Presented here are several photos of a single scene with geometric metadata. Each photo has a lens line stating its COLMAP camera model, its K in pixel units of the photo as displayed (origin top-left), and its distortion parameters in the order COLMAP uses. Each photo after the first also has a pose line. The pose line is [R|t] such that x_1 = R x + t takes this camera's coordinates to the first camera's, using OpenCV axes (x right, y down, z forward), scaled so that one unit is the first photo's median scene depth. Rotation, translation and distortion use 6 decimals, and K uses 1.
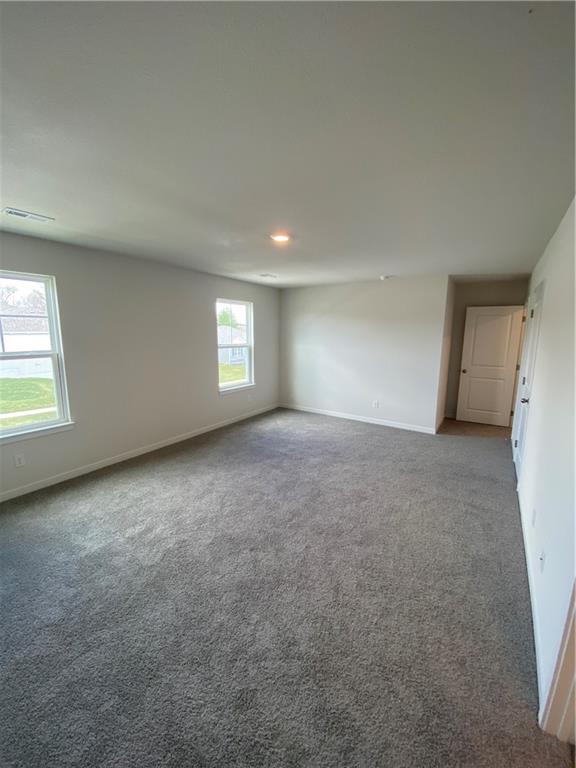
lens RADIAL K [[313.9, 0, 288.0], [0, 313.9, 384.0], [0, 0, 1]] dist [-0.037229, -0.000135]
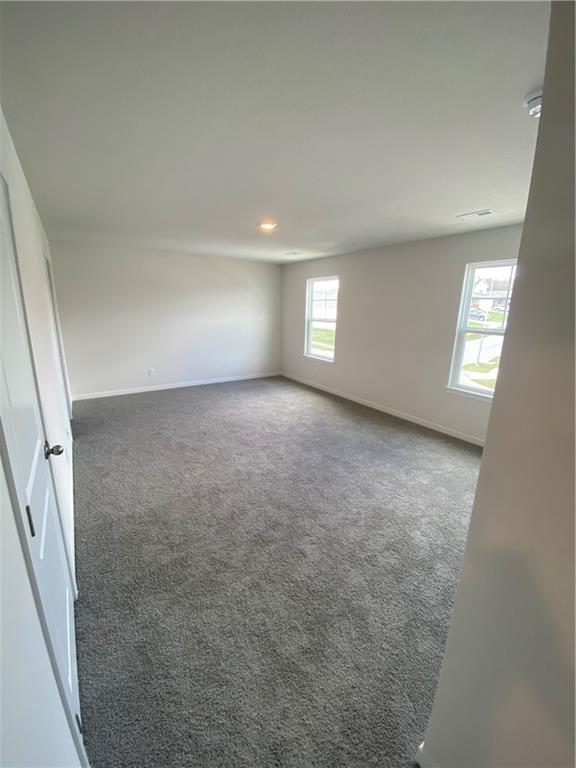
lens RADIAL K [[313.9, 0, 288.0], [0, 313.9, 384.0], [0, 0, 1]] dist [-0.037229, -0.000135]
pose [[-0.394171, 0.216813, -0.893096, 0.991909], [-0.168415, 0.938278, 0.302112, -0.237135], [0.903474, 0.269494, -0.333327, 1.417742]]
